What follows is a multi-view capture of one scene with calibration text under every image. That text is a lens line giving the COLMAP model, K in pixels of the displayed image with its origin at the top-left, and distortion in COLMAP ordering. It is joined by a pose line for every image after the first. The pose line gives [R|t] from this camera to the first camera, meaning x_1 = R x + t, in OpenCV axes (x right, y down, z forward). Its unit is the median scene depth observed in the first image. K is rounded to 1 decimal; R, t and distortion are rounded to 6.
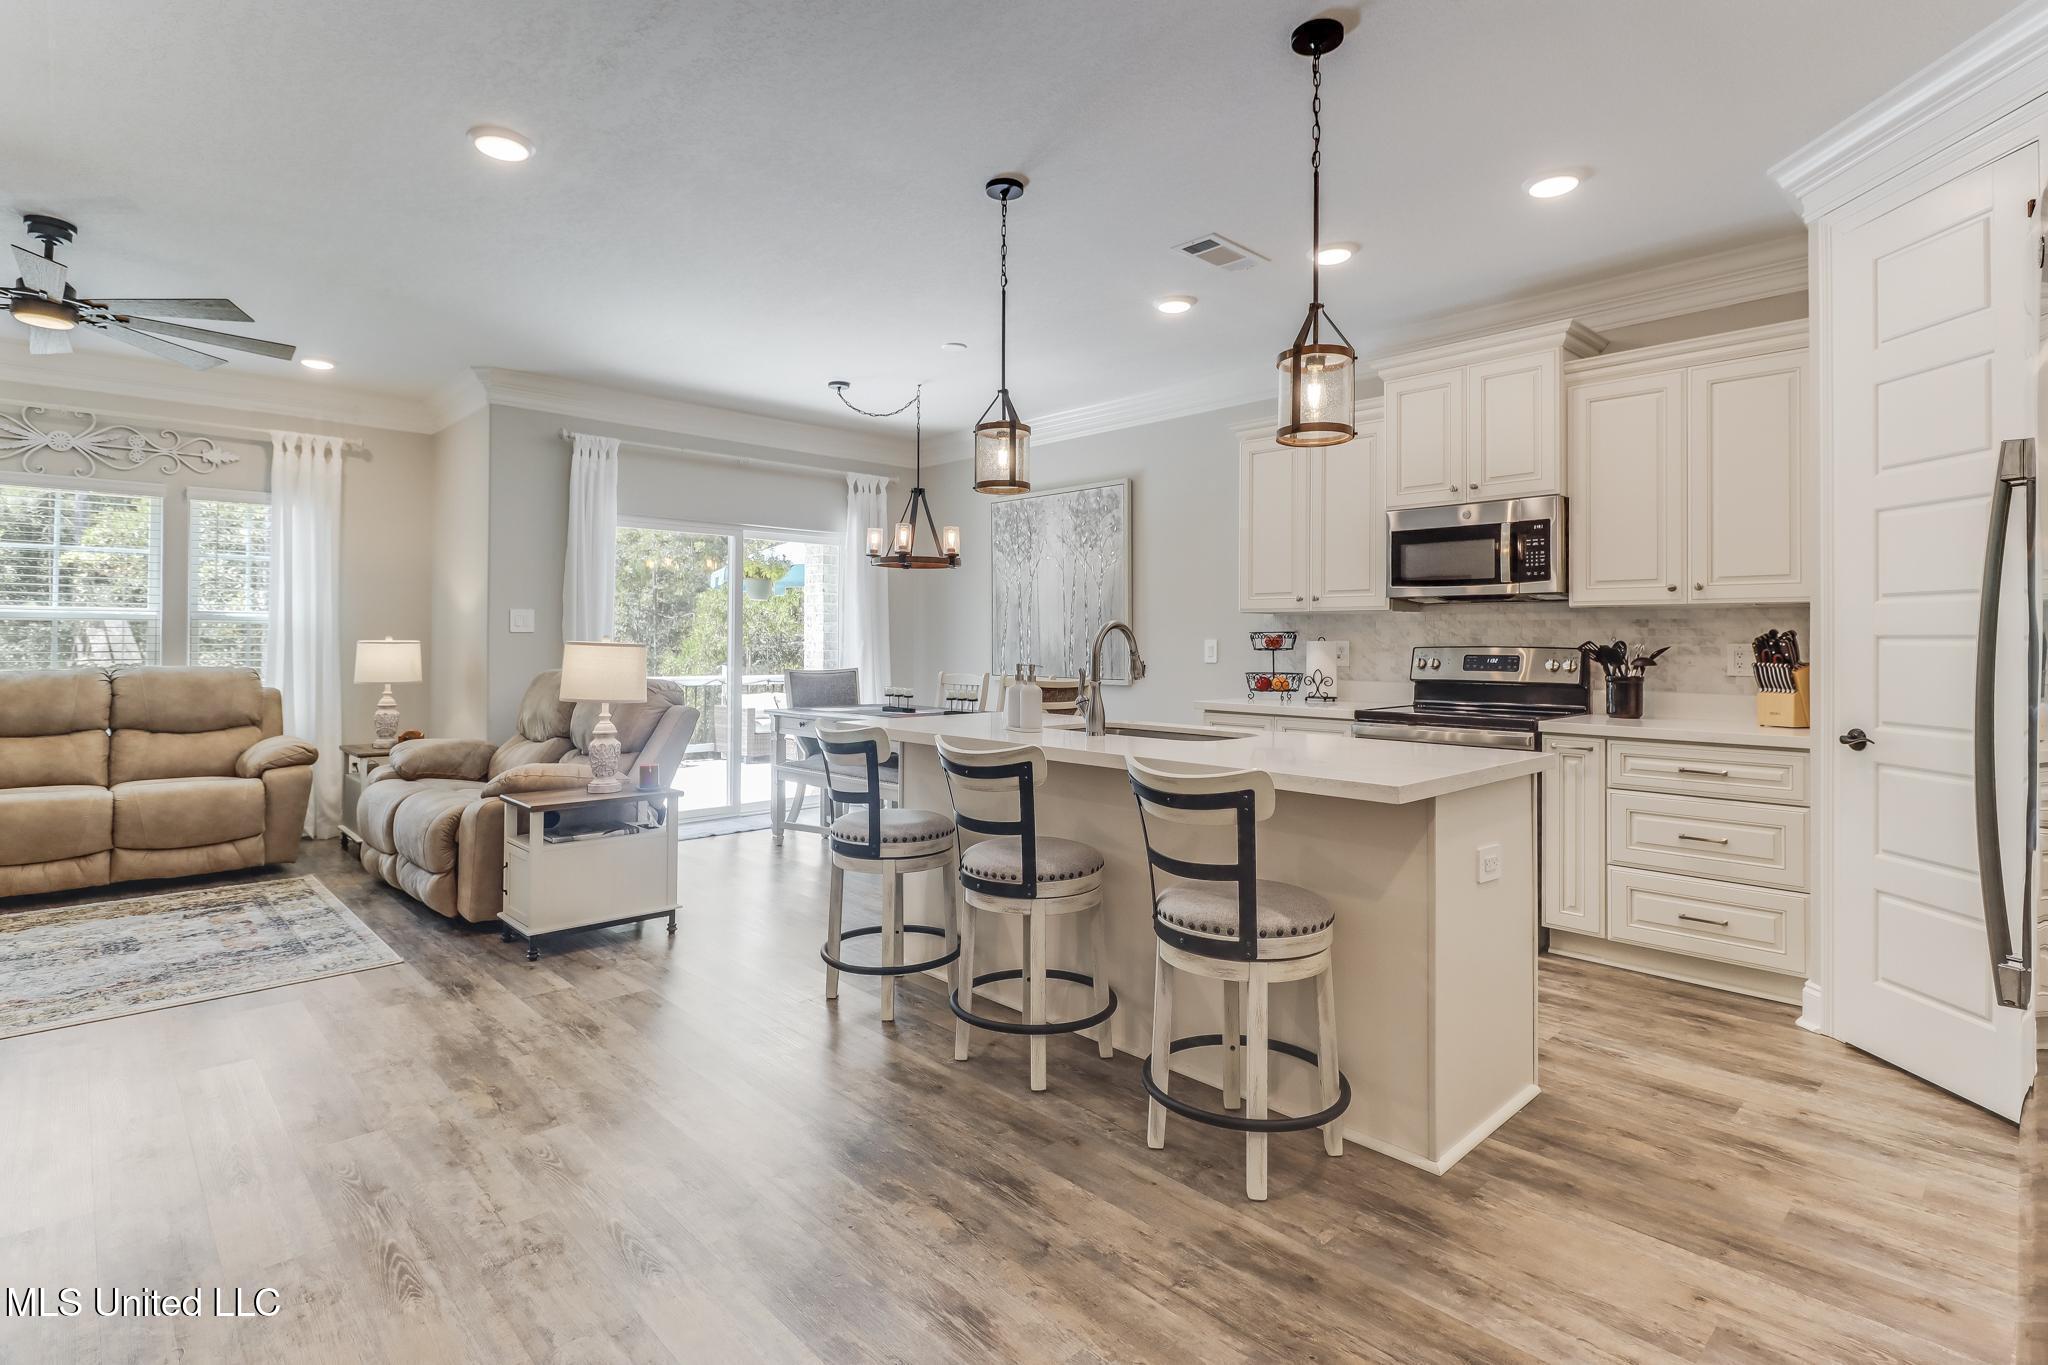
lens RADIAL K [[959.2, 0, 996.3], [0, 959.2, 638.2], [0, 0, 1]] dist [-0.001078, -0.014229]
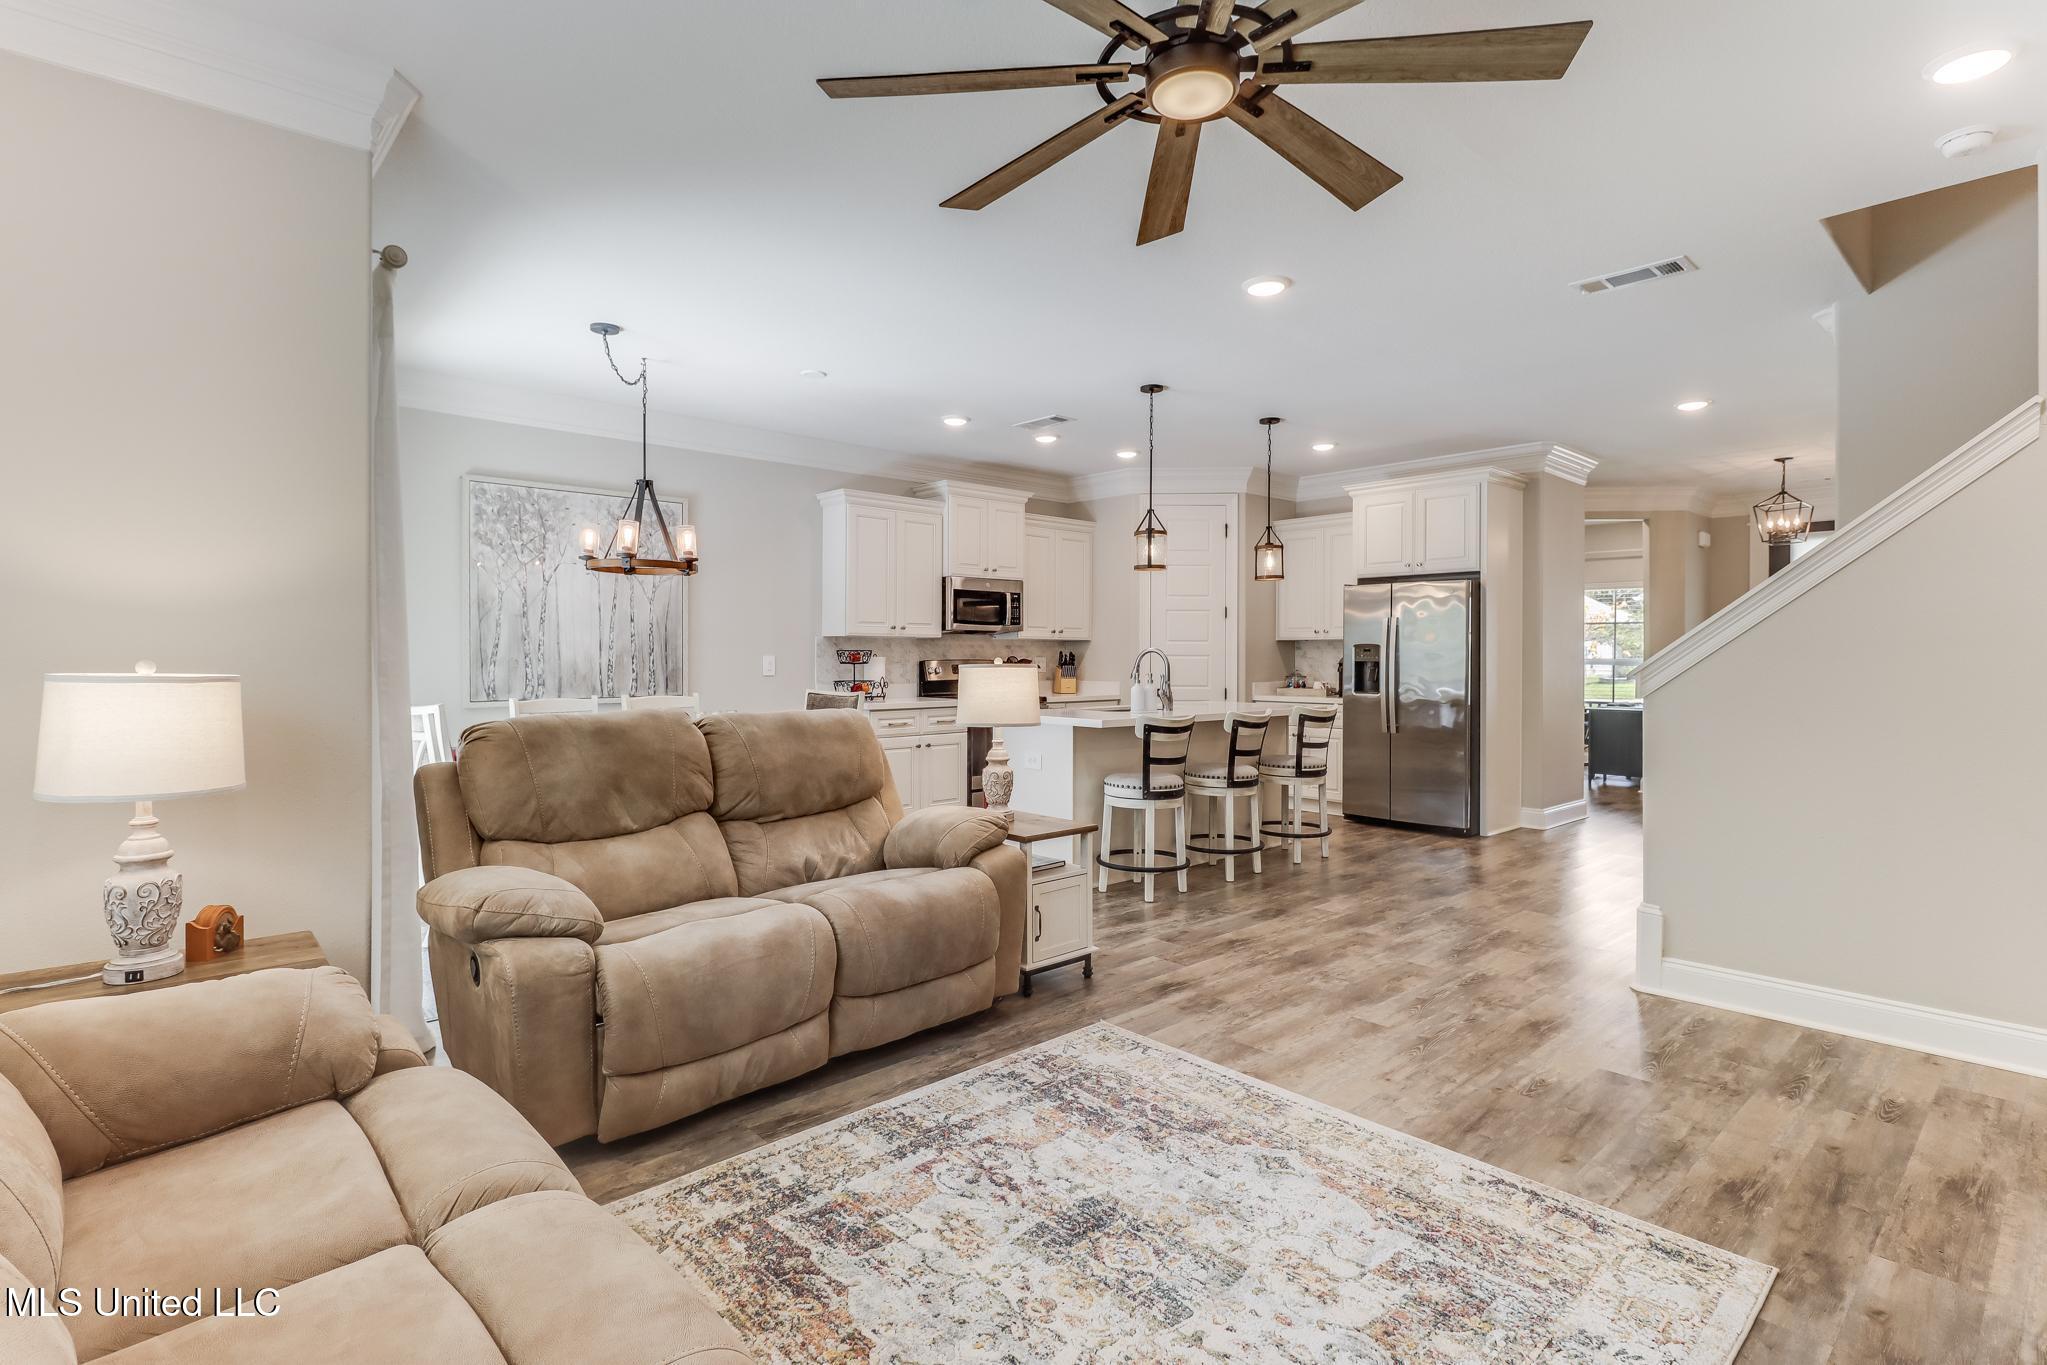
lens RADIAL K [[992.0, 0, 1011.3], [0, 992.0, 651.3], [0, 0, 1]] dist [0.001722, -0.001664]
pose [[0.047075, -0.000975, 0.998891, -1.051514], [-0.004588, 0.999989, 0.001193, -0.008056], [-0.998881, -0.004639, 0.047070, 0.704826]]
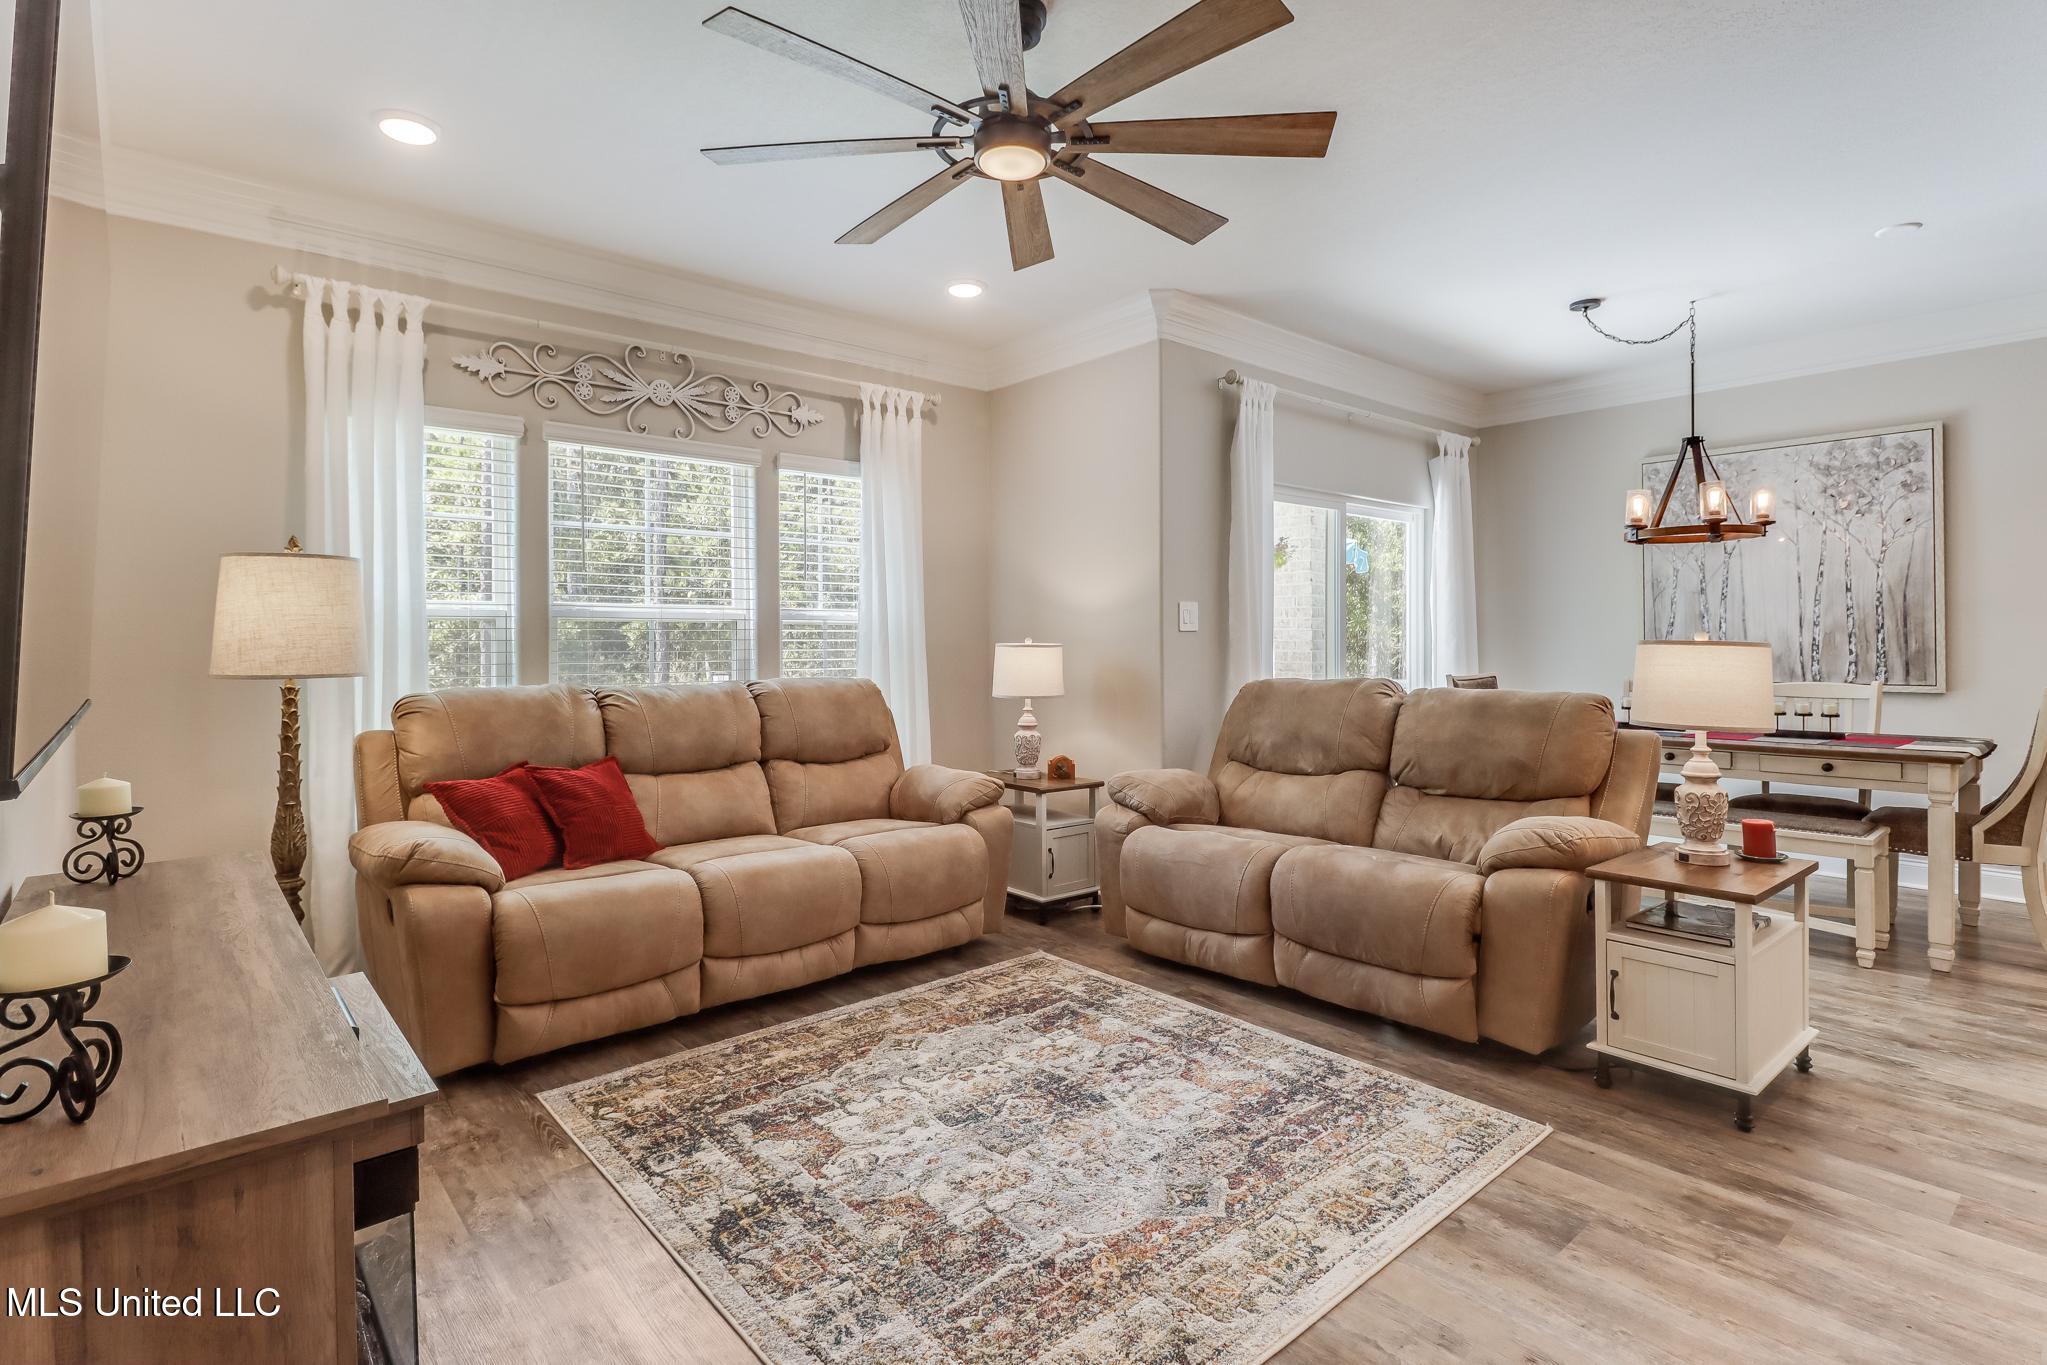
lens RADIAL K [[992.0, 0, 1011.3], [0, 992.0, 651.3], [0, 0, 1]] dist [0.001722, -0.001664]
pose [[0.997155, -0.007835, -0.074975, -0.626389], [0.008989, 0.999846, 0.015064, -0.003821], [0.074846, -0.015695, 0.997072, 0.189545]]
